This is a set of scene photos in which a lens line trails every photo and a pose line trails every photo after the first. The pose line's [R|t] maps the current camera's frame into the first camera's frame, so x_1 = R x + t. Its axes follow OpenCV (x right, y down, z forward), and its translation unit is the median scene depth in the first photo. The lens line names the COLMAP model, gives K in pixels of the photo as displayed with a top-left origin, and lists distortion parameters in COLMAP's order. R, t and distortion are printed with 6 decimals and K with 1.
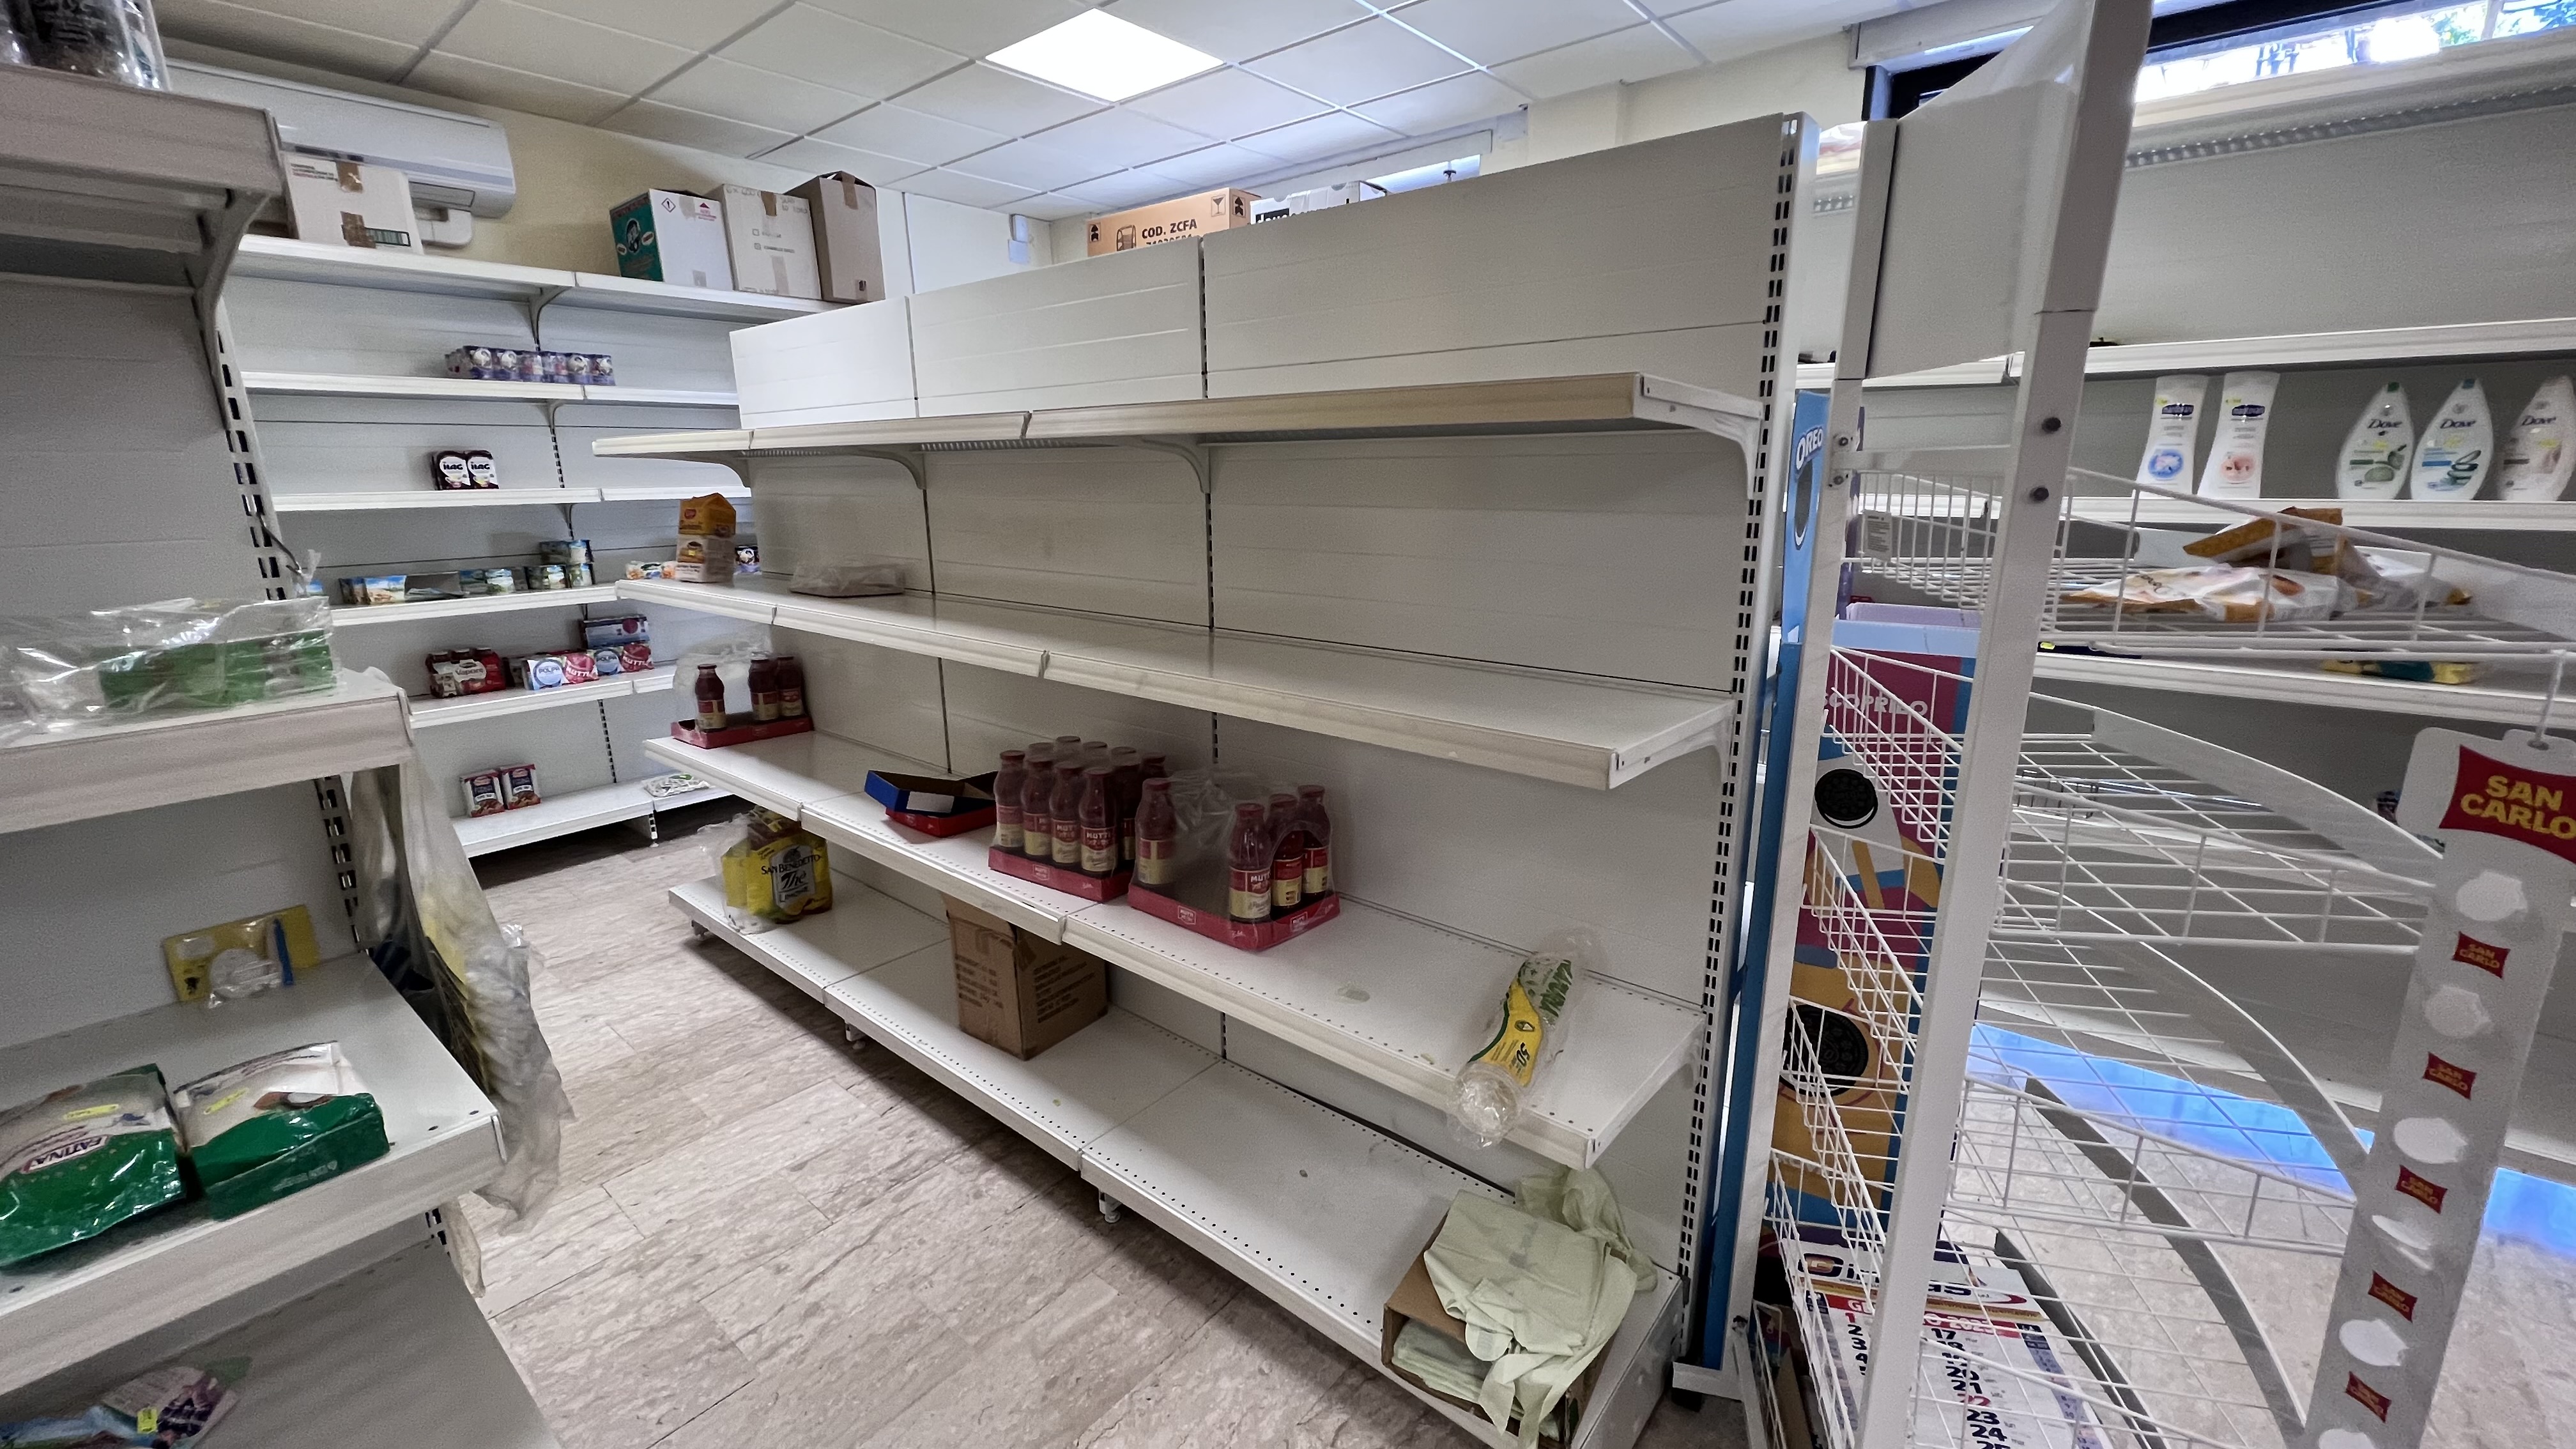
lens RADIAL K [[1036.1, 0, 1289.7], [0, 1036.1, 723.0], [0, 0, 1]] dist [-0.001886, 0.000945]
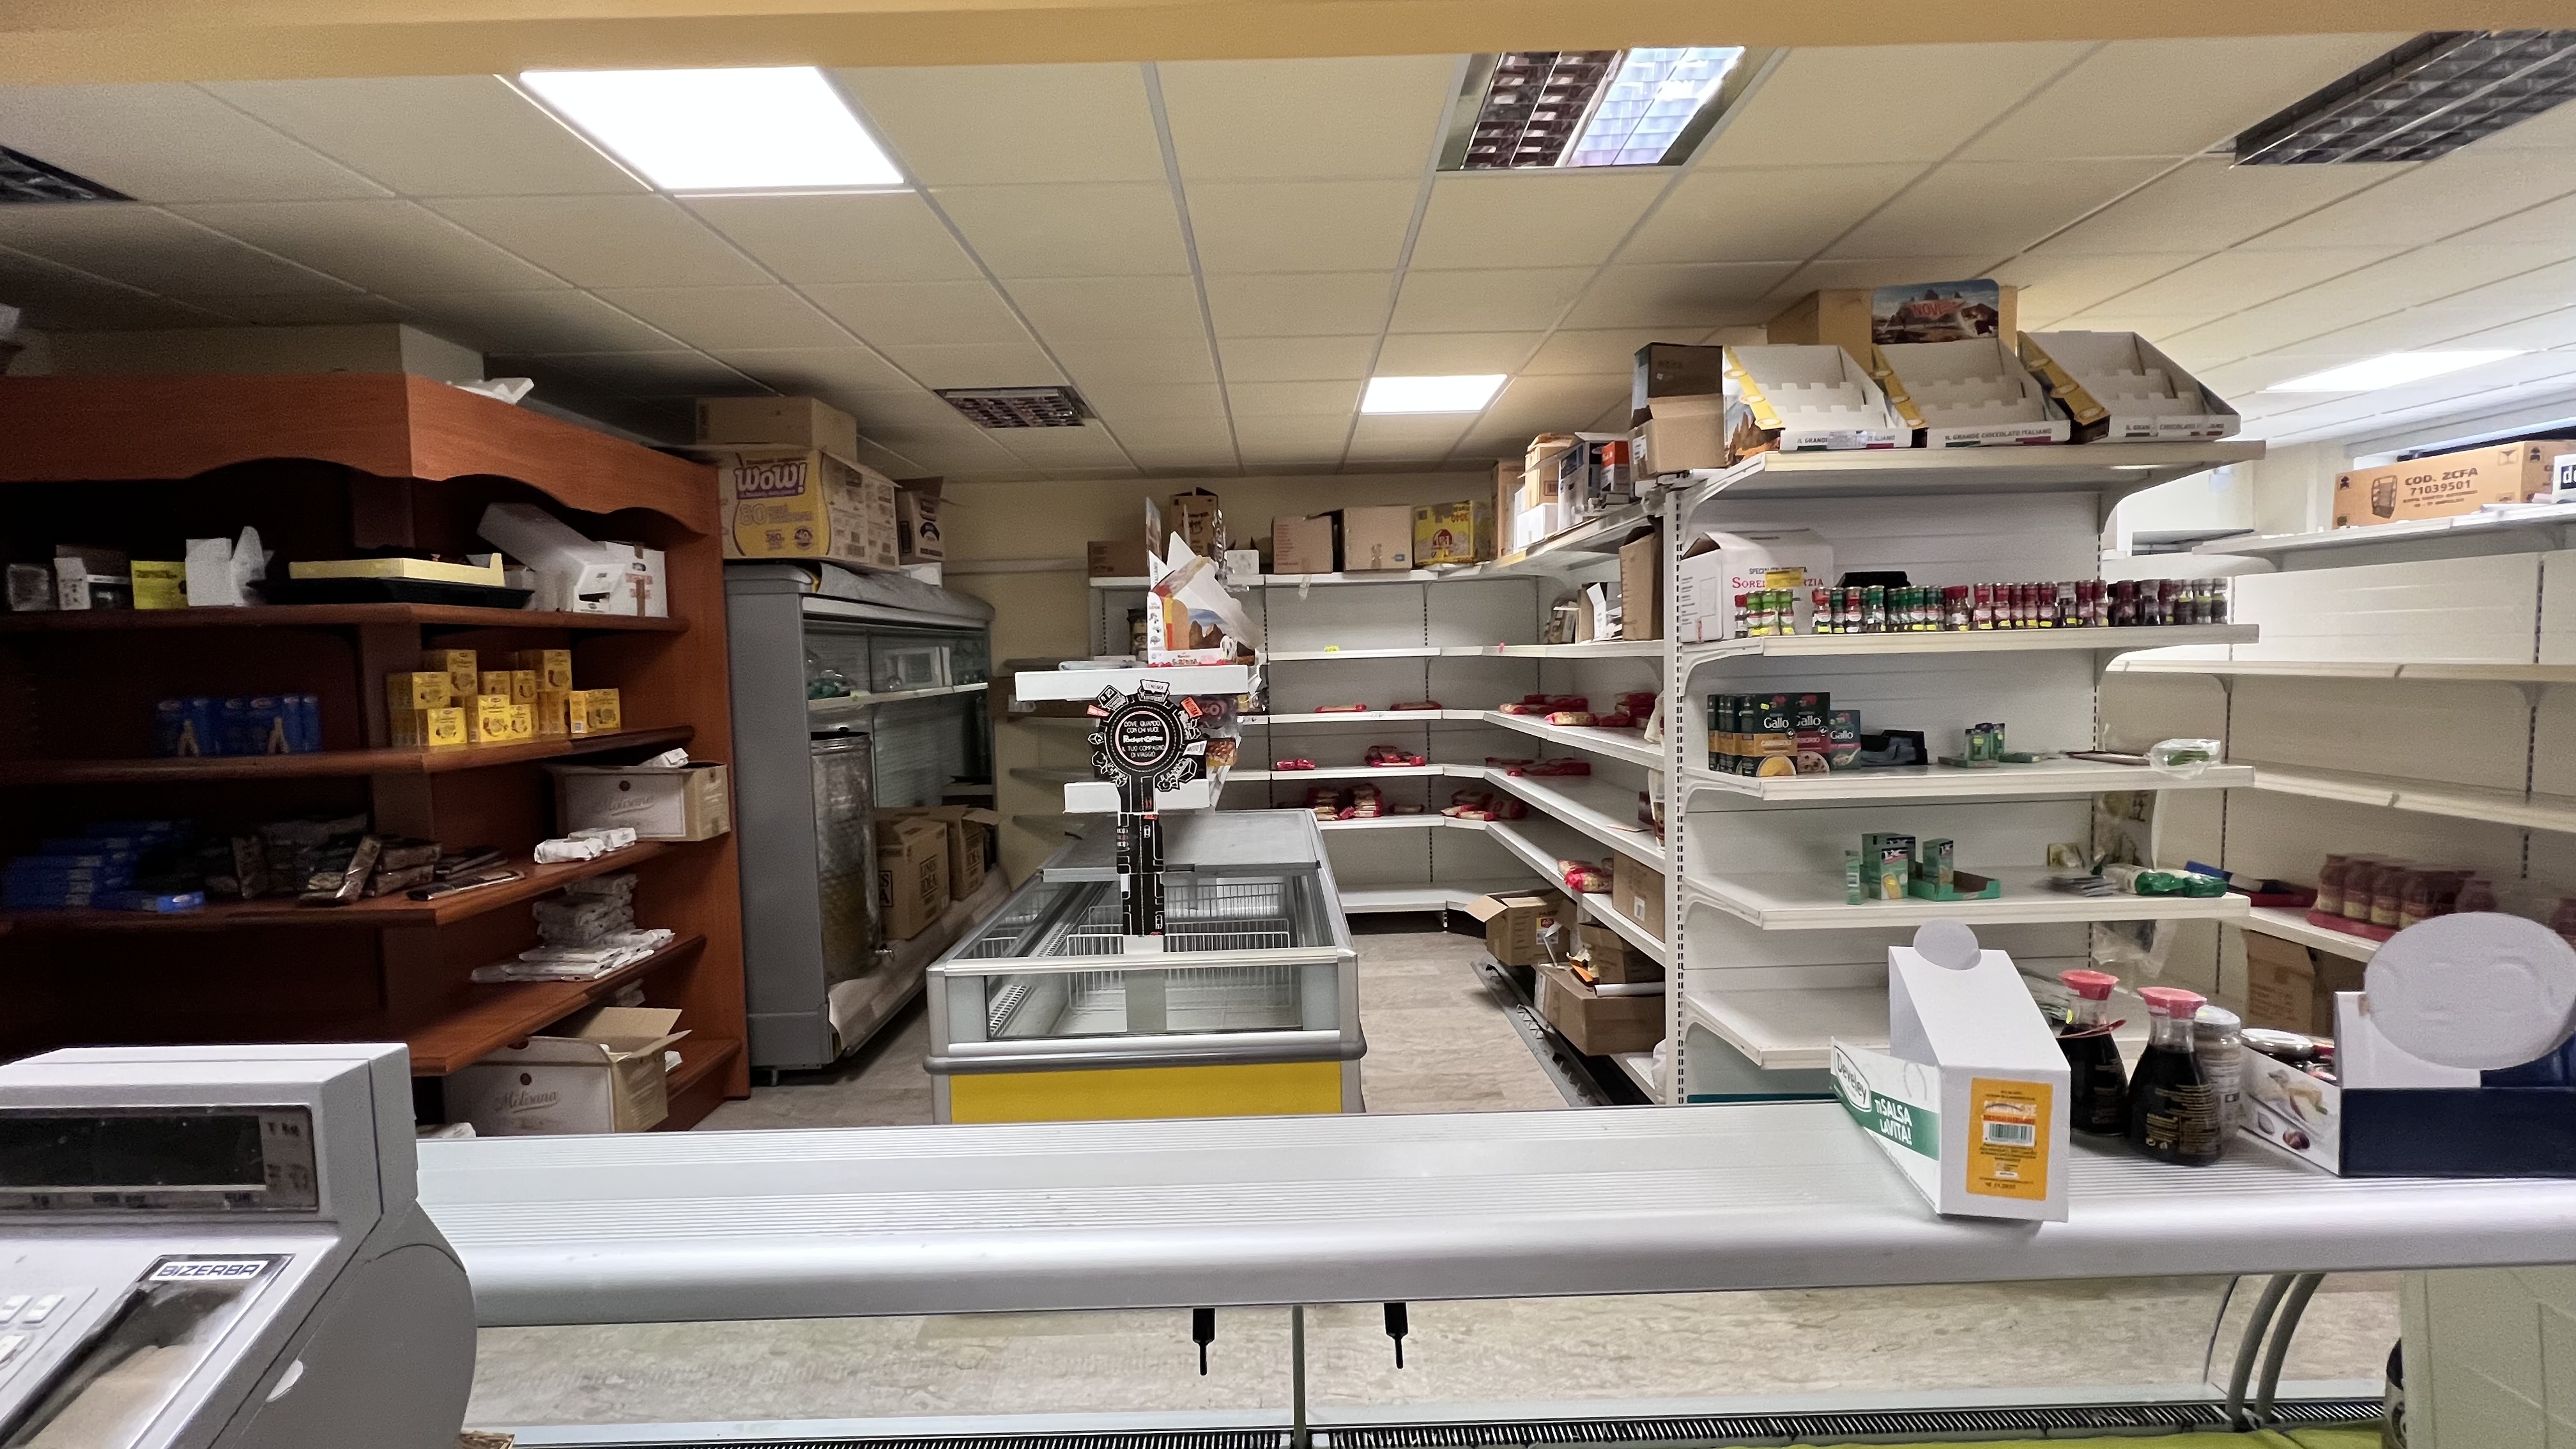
lens RADIAL K [[1036.1, 0, 1287.3], [0, 1036.1, 721.7], [0, 0, 1]] dist [-0.001886, 0.000945]
pose [[0.642465, 0.044441, -0.765025, -0.128273], [-0.167745, 0.982261, -0.083811, 0.355352], [0.747730, 0.182175, 0.638523, -2.014975]]
